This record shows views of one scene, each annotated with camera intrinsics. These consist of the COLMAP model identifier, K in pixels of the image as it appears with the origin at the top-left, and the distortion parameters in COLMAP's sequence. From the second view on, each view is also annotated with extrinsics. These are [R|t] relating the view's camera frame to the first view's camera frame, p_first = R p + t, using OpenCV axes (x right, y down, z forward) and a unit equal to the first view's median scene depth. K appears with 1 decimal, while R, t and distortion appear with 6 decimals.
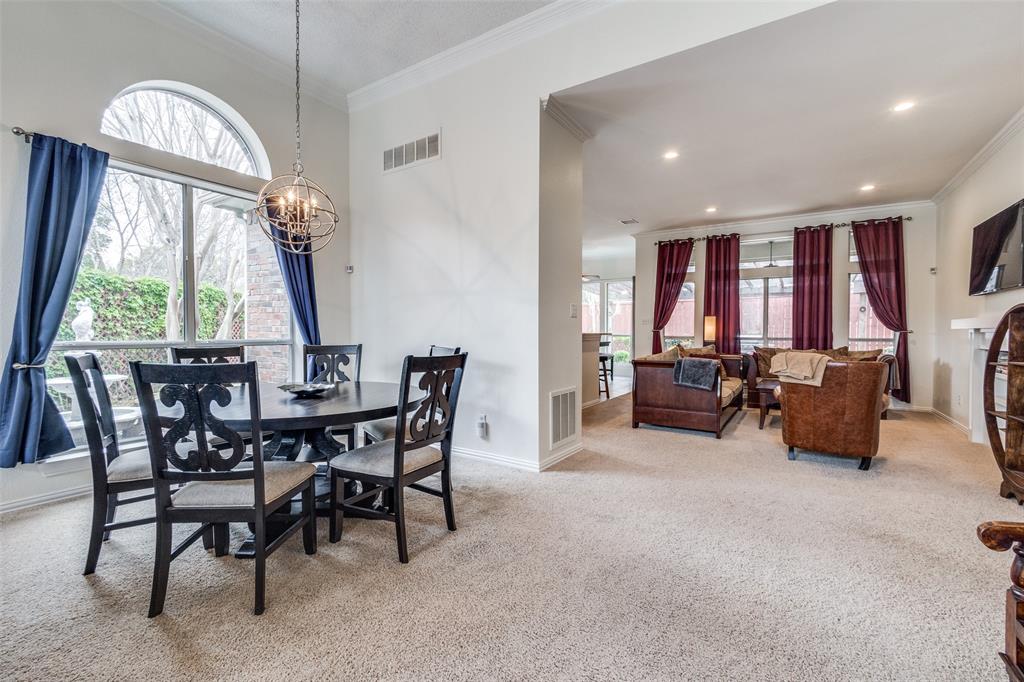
lens RADIAL K [[445.3, 0, 512.0], [0, 445.3, 341.0], [0, 0, 1]] dist [0.000710, 0.000106]
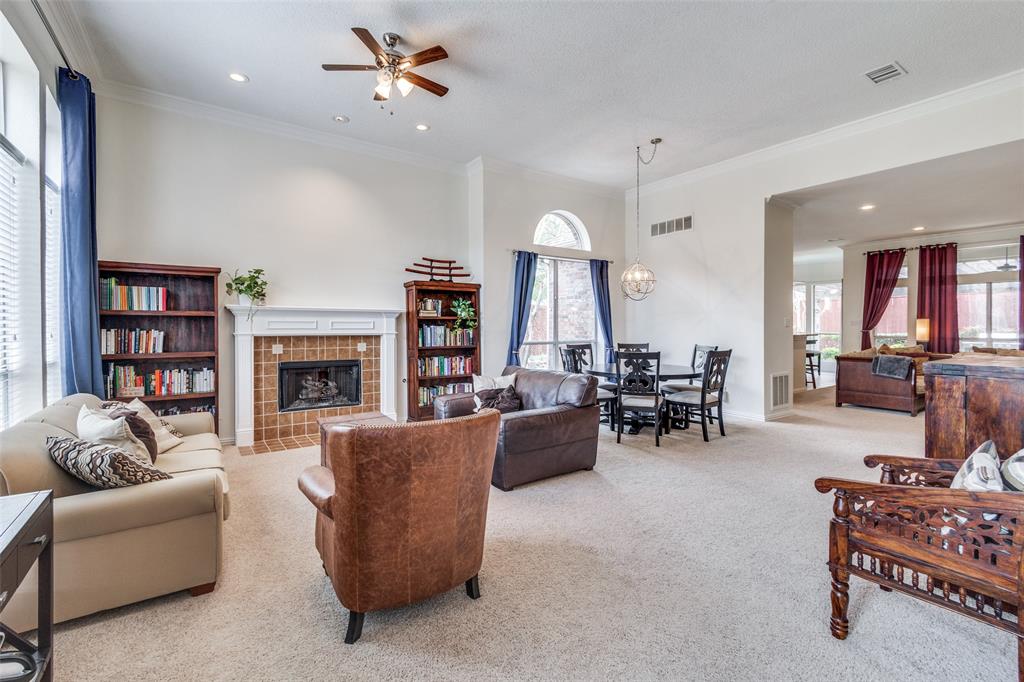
lens RADIAL K [[452.0, 0, 508.3], [0, 452.0, 329.5], [0, 0, 1]] dist [-0.000836, -0.000072]
pose [[0.926530, -0.000813, -0.376220, -0.103048], [-0.003384, 0.999939, -0.010493, -0.015068], [0.376206, 0.010996, 0.926471, -0.497637]]
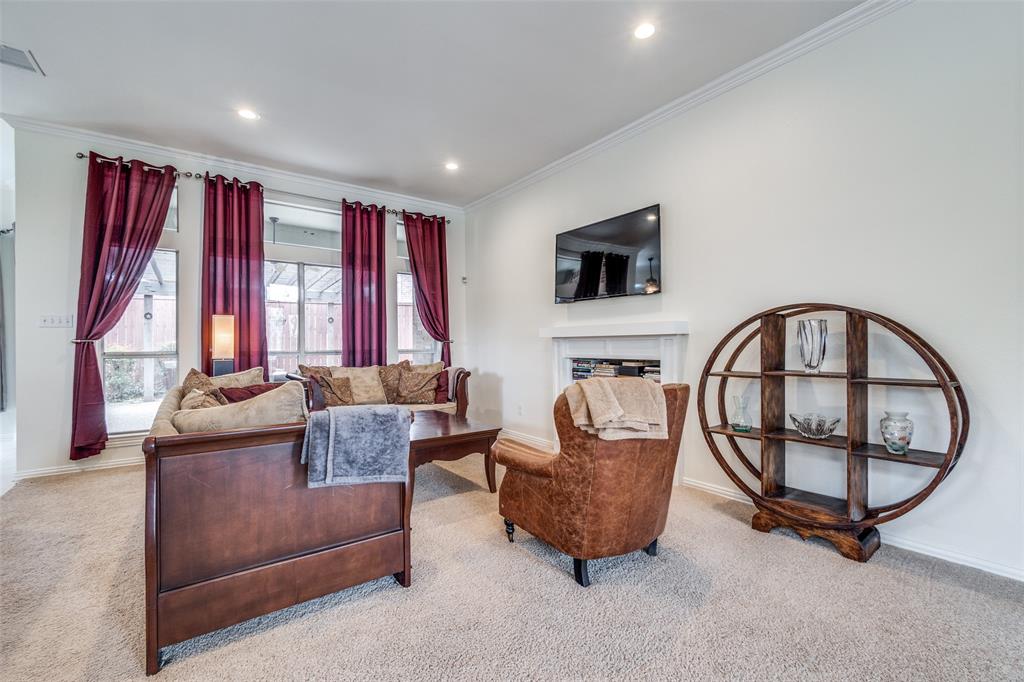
lens RADIAL K [[437.8, 0, 512.0], [0, 437.8, 341.0], [0, 0, 1]] dist [-0.002801, 0.000086]
pose [[0.356742, 0.000305, 0.934203, 0.072110], [0.027601, 0.999560, -0.010866, -0.008404], [-0.933795, 0.029661, 0.356577, 0.532520]]
